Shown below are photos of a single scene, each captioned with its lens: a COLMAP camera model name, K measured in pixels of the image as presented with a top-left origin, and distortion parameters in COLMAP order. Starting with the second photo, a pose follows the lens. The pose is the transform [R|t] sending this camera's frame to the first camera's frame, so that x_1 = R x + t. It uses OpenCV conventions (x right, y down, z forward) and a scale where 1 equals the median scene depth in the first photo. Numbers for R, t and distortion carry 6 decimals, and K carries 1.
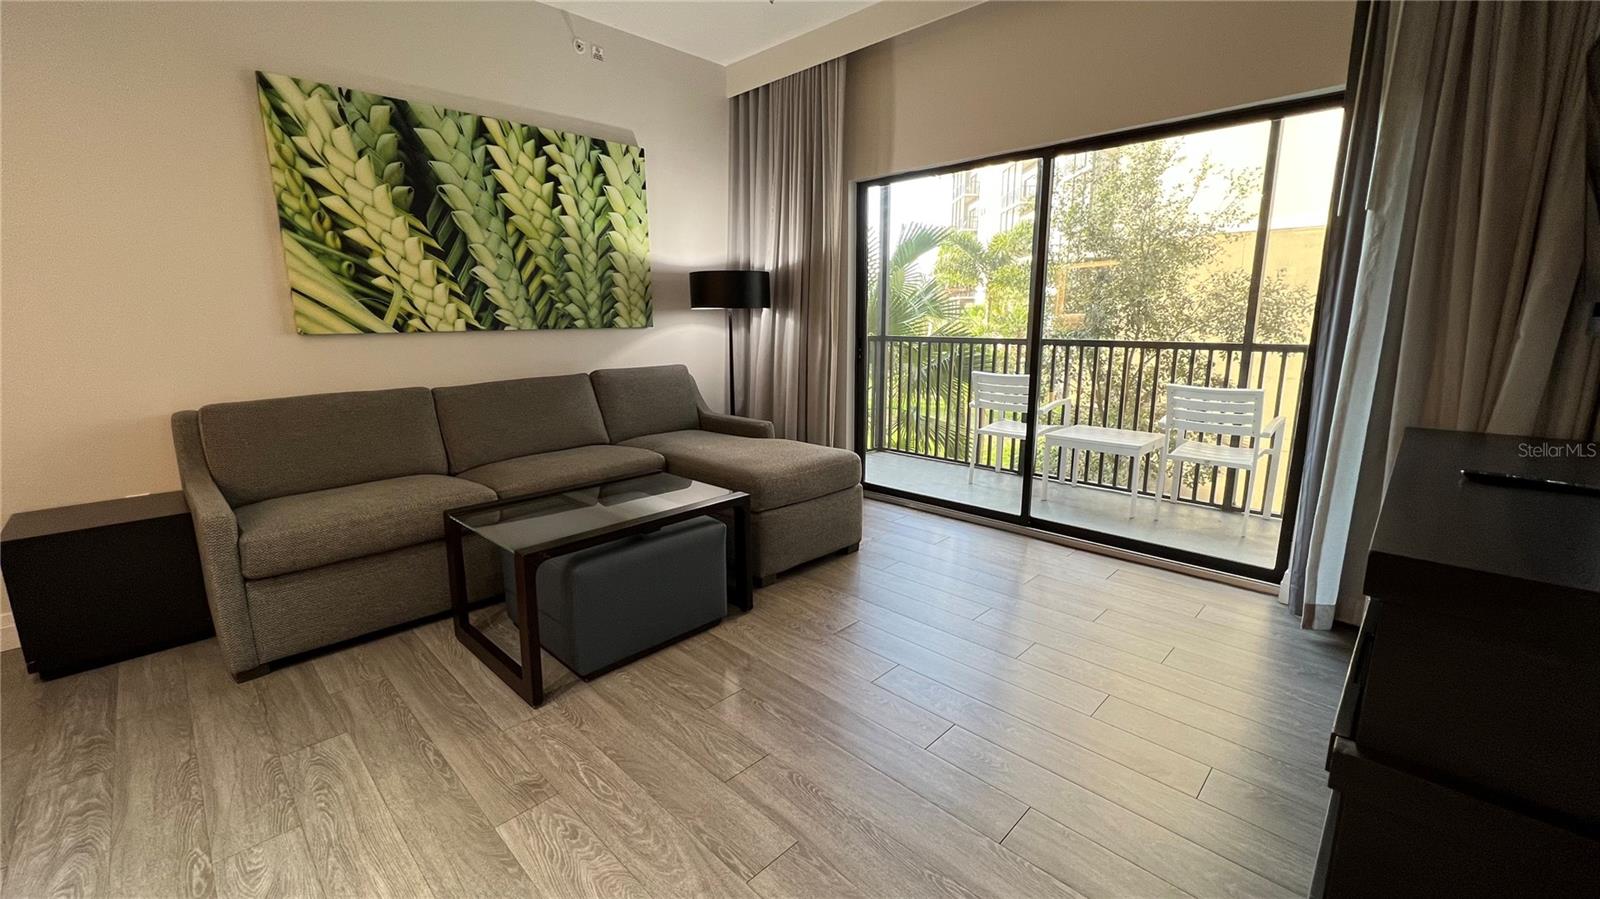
lens RADIAL K [[641.0, 0, 800.0], [0, 641.0, 449.5], [0, 0, 1]] dist [-0.000479, 0.000130]
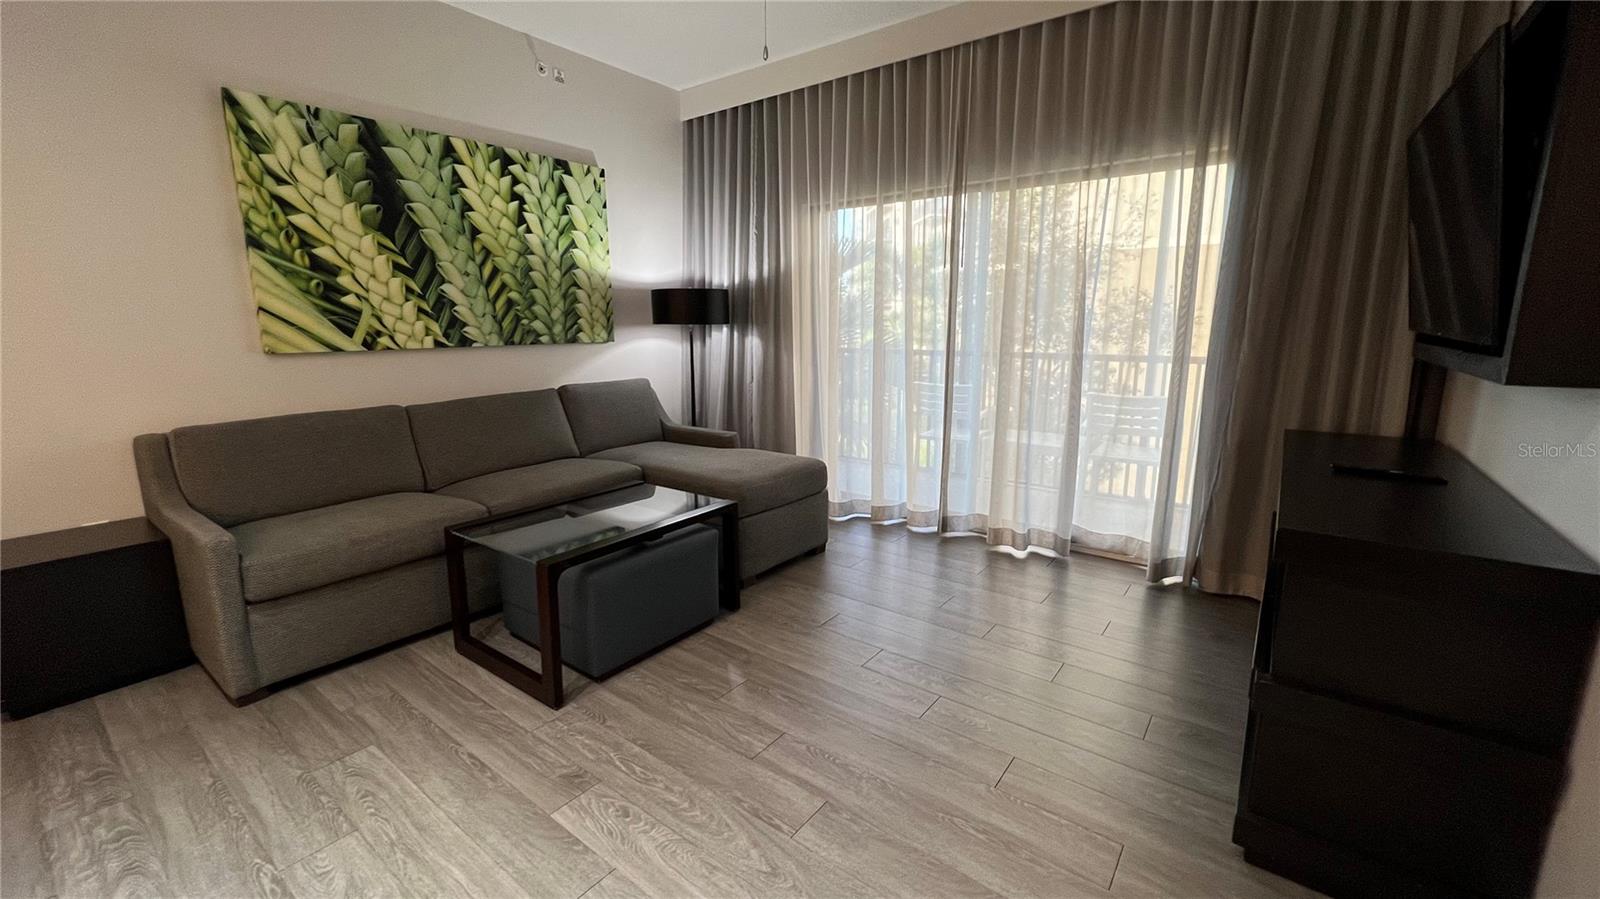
lens RADIAL K [[641.0, 0, 800.0], [0, 641.0, 449.5], [0, 0, 1]] dist [-0.000479, 0.000130]
pose [[0.991976, -0.021832, 0.124528, -0.096048], [0.022904, 0.999712, -0.007178, -0.006904], [-0.124335, 0.009972, 0.992190, -0.075709]]
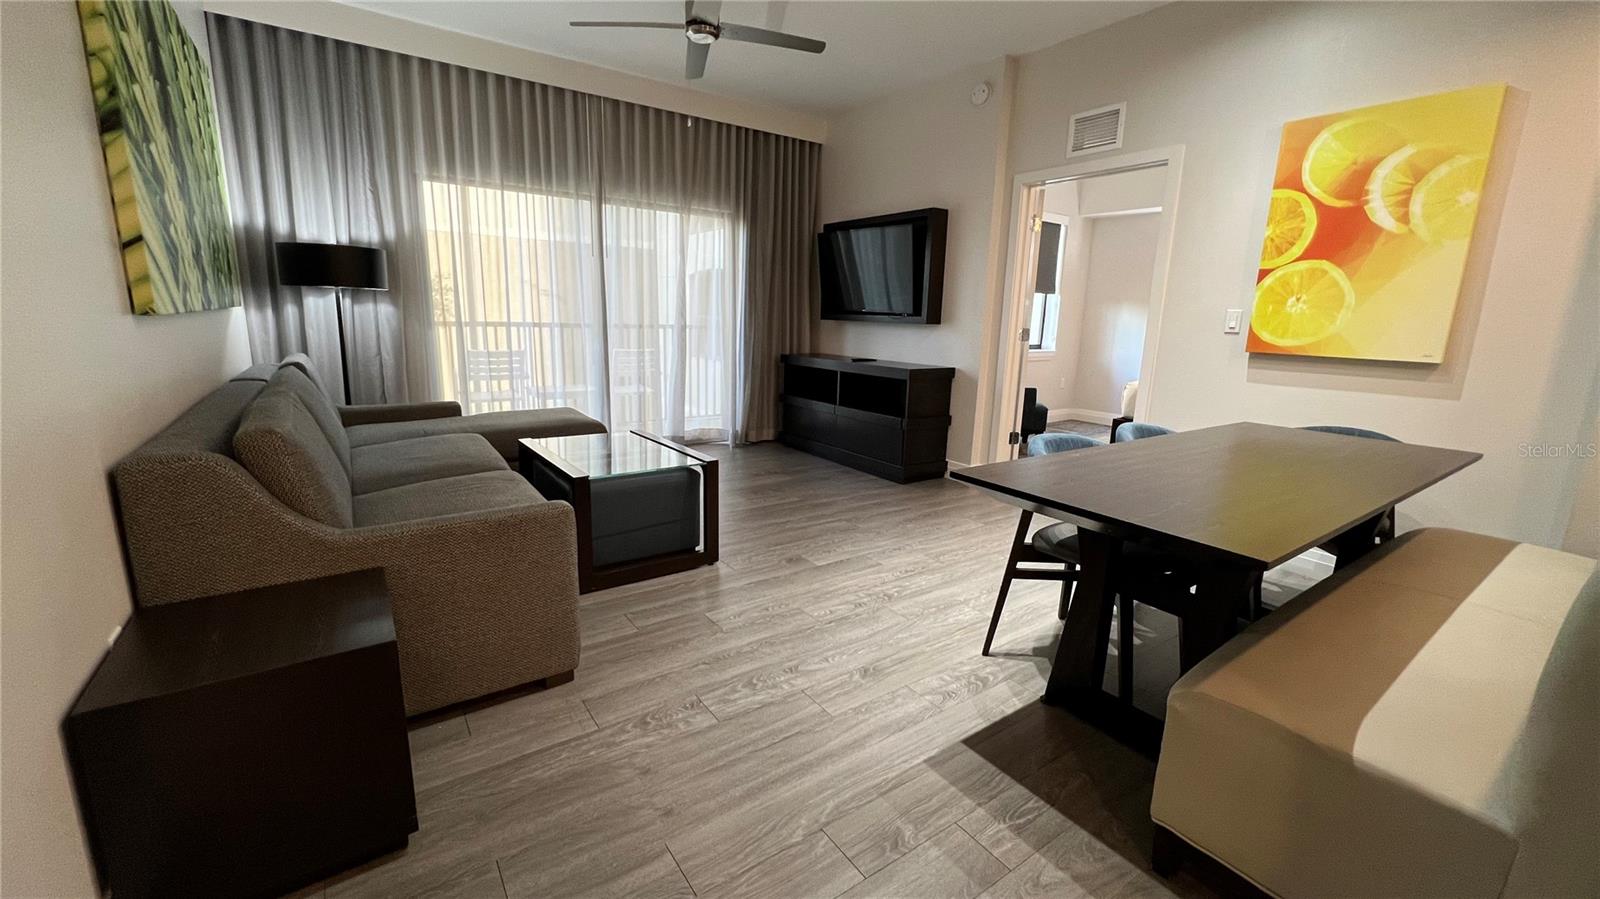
lens RADIAL K [[635.9, 0, 800.0], [0, 635.9, 449.5], [0, 0, 1]] dist [-0.026026, -0.000034]
pose [[0.179187, -0.198170, 0.963650, -1.273166], [0.161401, 0.972153, 0.169907, -0.062410], [-0.970485, 0.125088, 0.206182, 0.324674]]
